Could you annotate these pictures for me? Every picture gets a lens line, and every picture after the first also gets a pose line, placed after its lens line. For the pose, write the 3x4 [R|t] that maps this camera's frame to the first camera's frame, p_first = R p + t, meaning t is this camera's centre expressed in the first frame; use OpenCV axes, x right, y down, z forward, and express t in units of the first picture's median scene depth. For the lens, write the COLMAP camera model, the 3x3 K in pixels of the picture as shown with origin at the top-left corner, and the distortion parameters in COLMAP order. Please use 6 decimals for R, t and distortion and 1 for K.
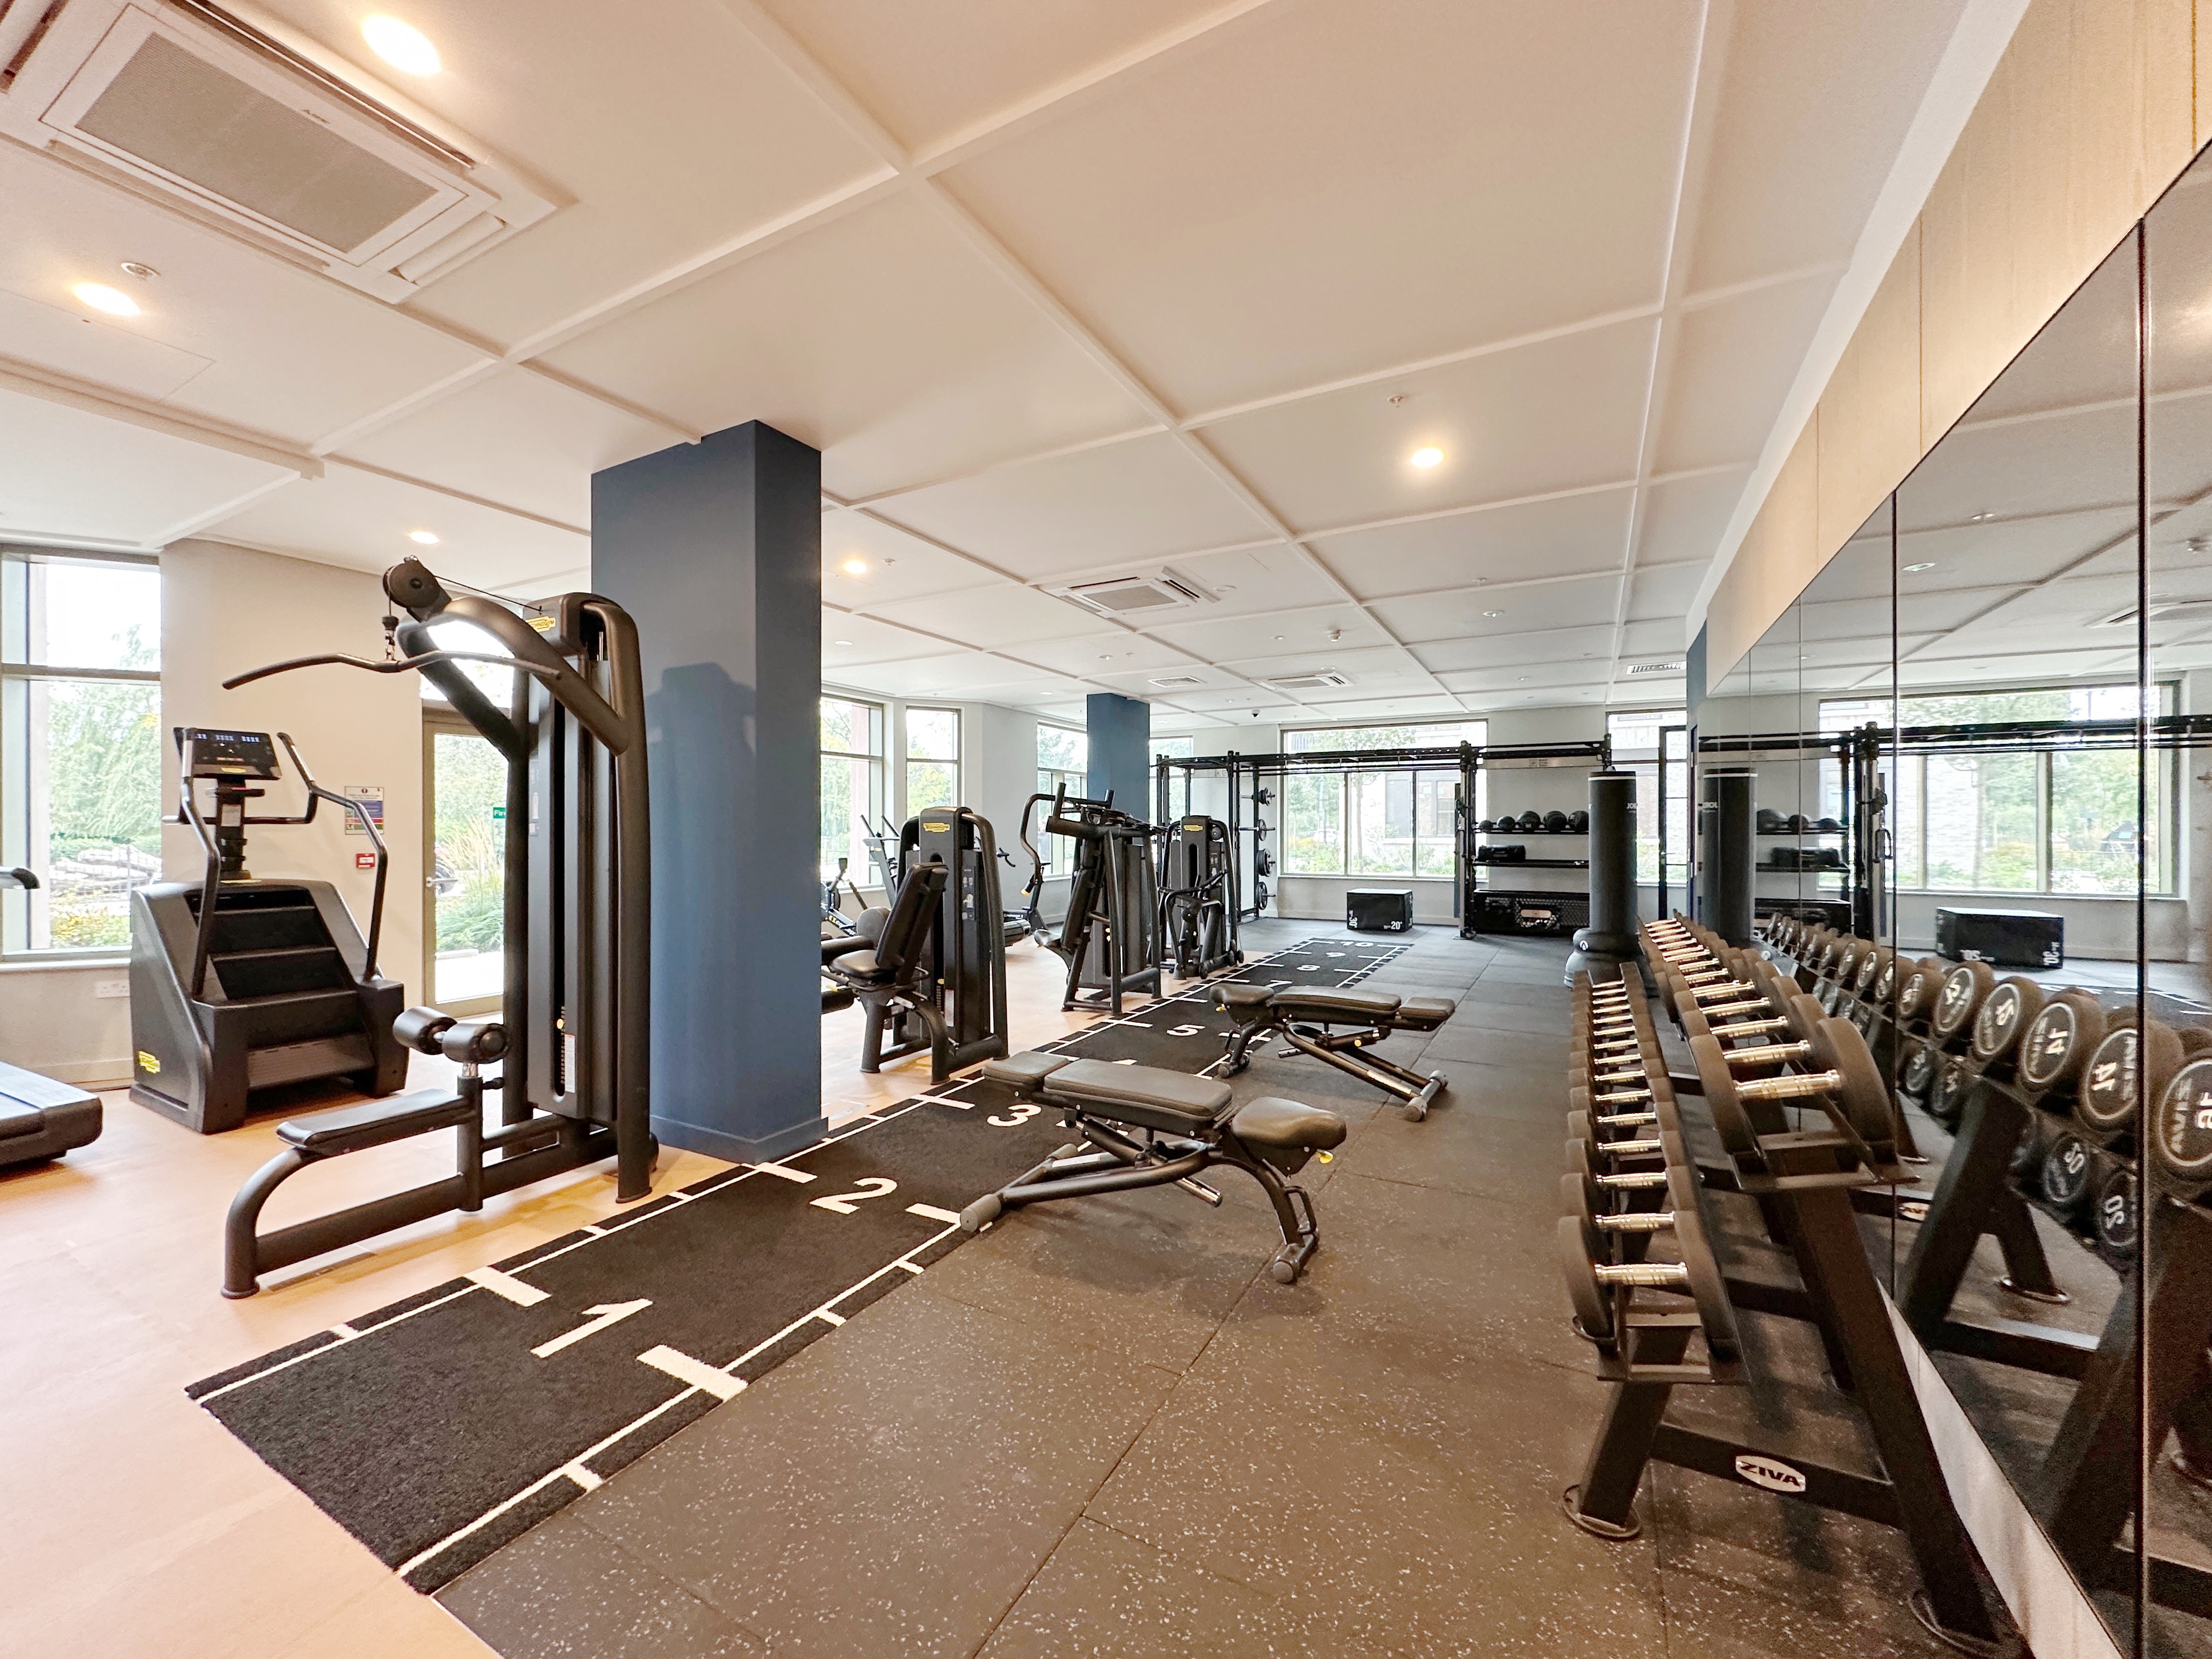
lens RADIAL K [[884.5, 0, 1103.0], [0, 884.5, 831.2], [0, 0, 1]] dist [-0.000817, -0.000134]
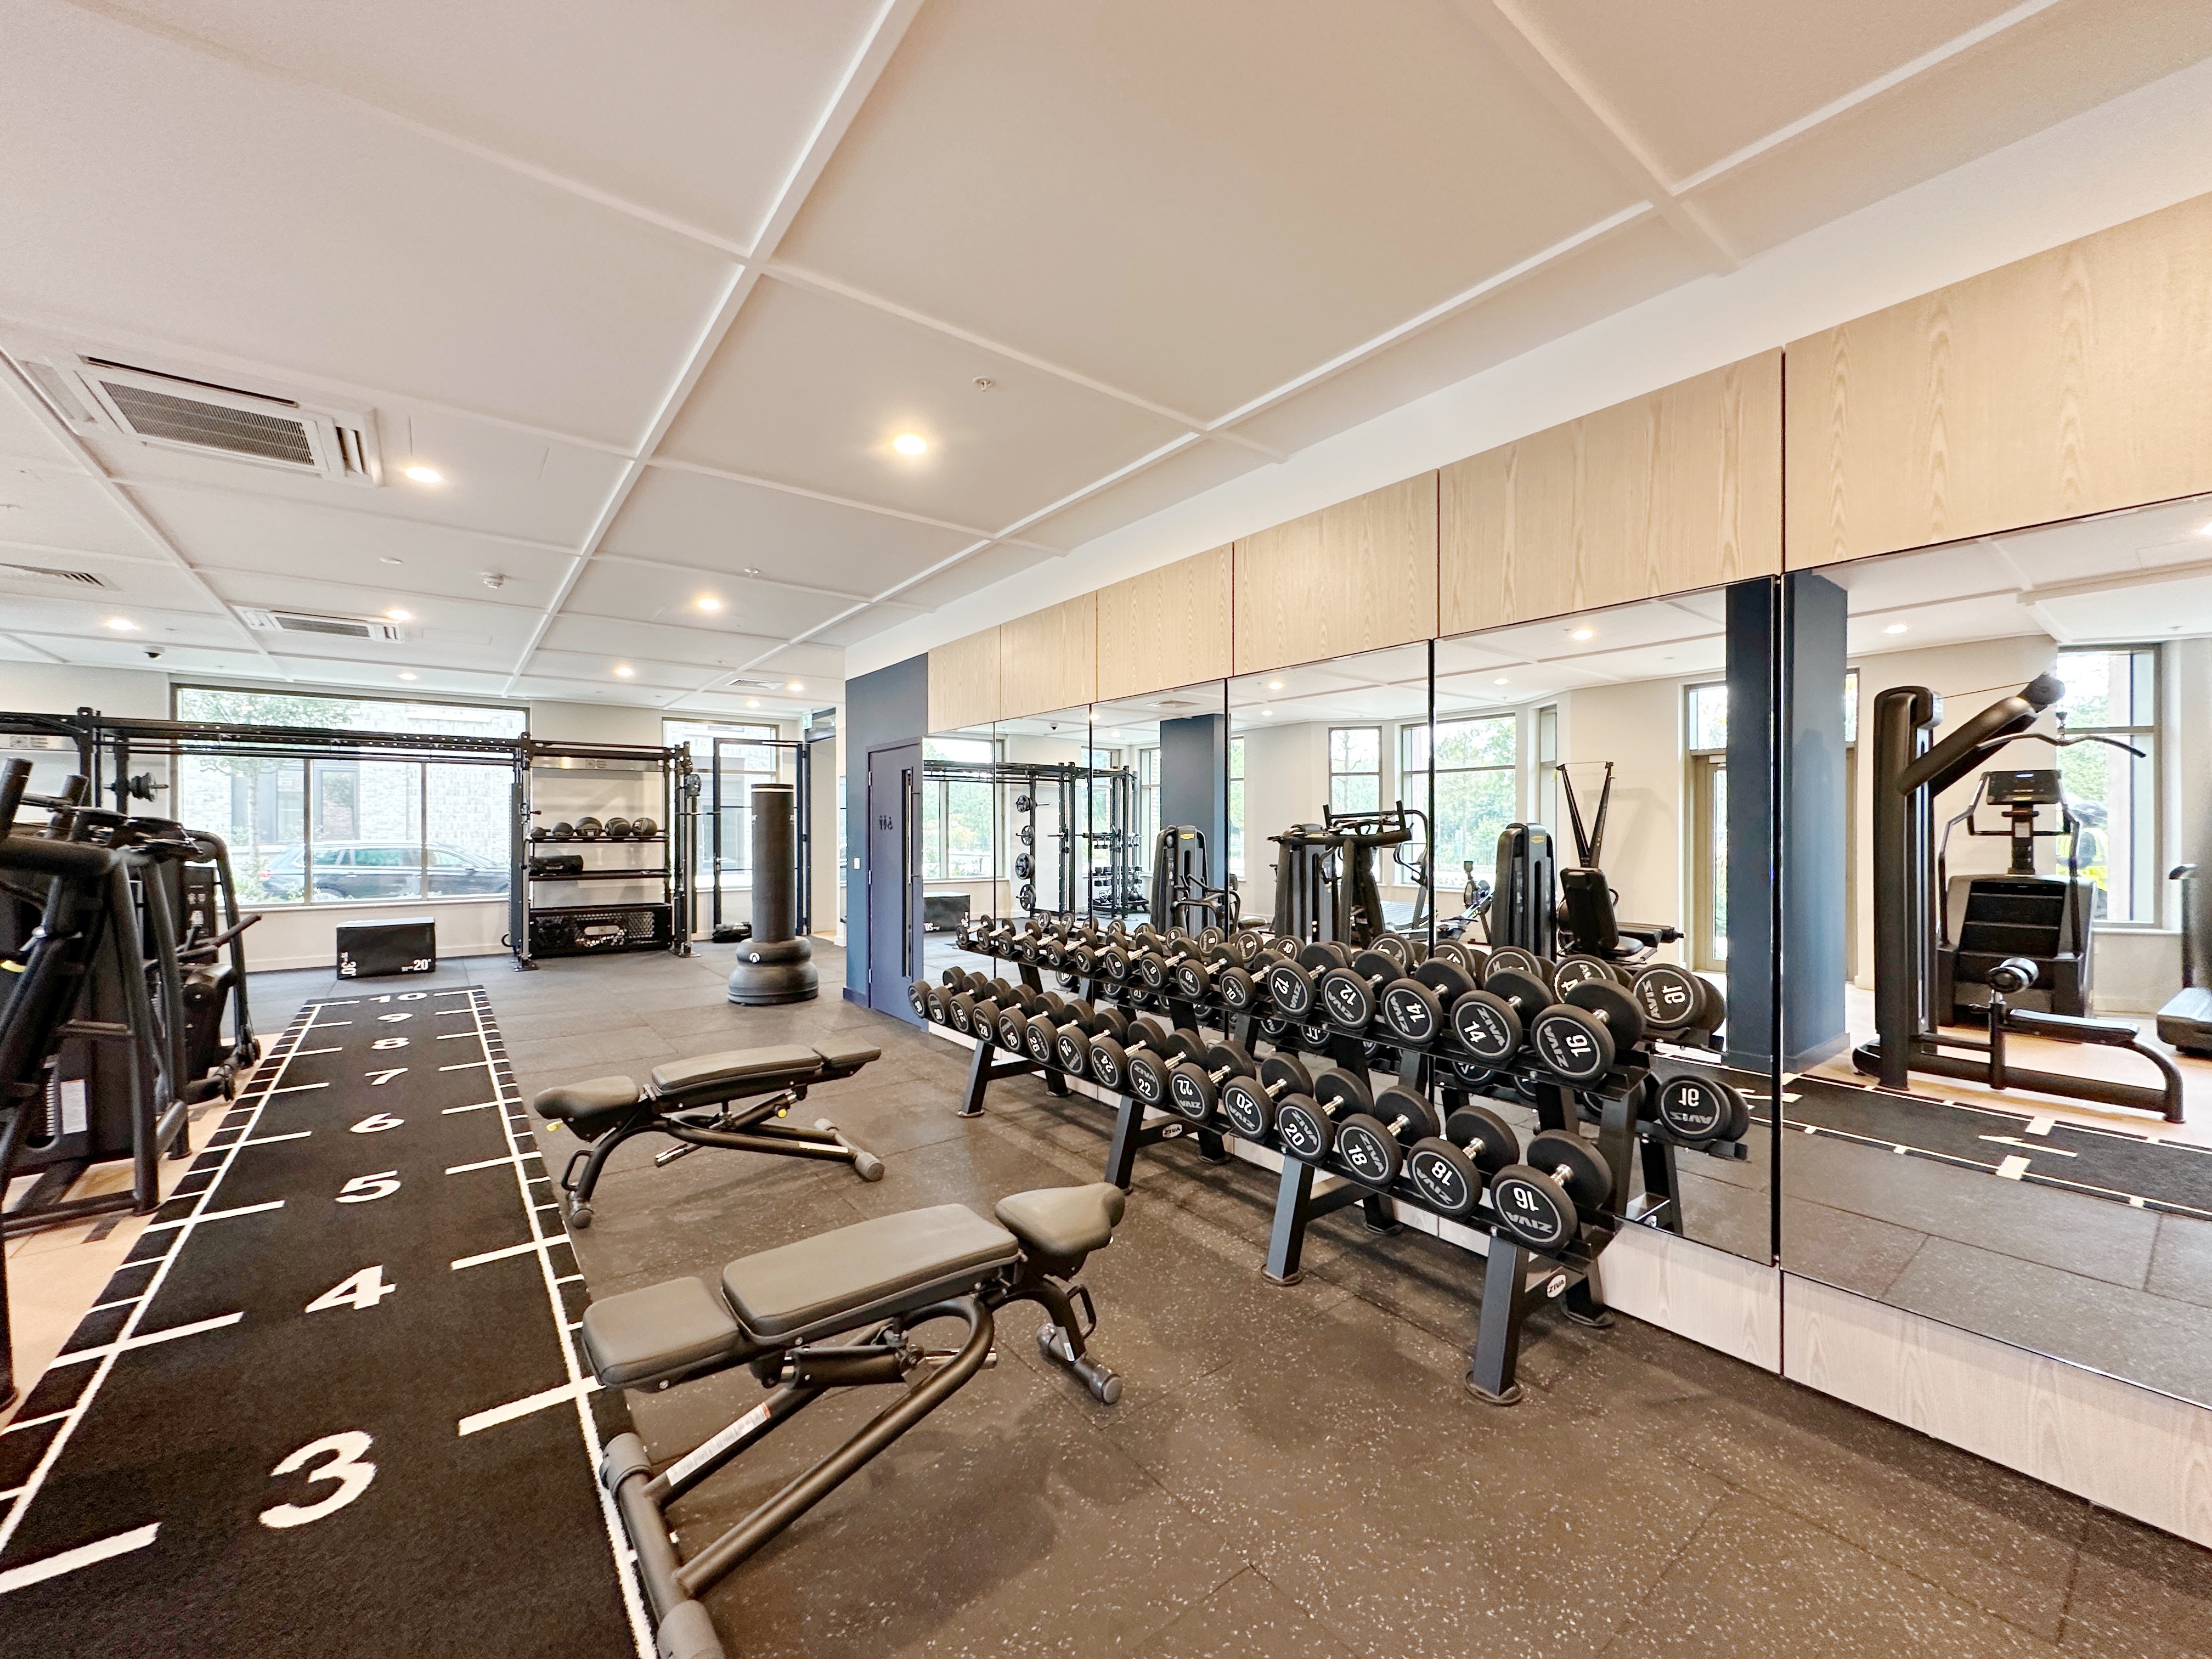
lens RADIAL K [[884.5, 0, 1105.5], [0, 884.5, 831.6], [0, 0, 1]] dist [-0.000817, -0.000134]
pose [[0.396538, -0.004842, 0.918006, -0.139886], [0.003280, 0.999987, 0.003857, -0.009956], [-0.918012, 0.001482, 0.396549, 0.161940]]
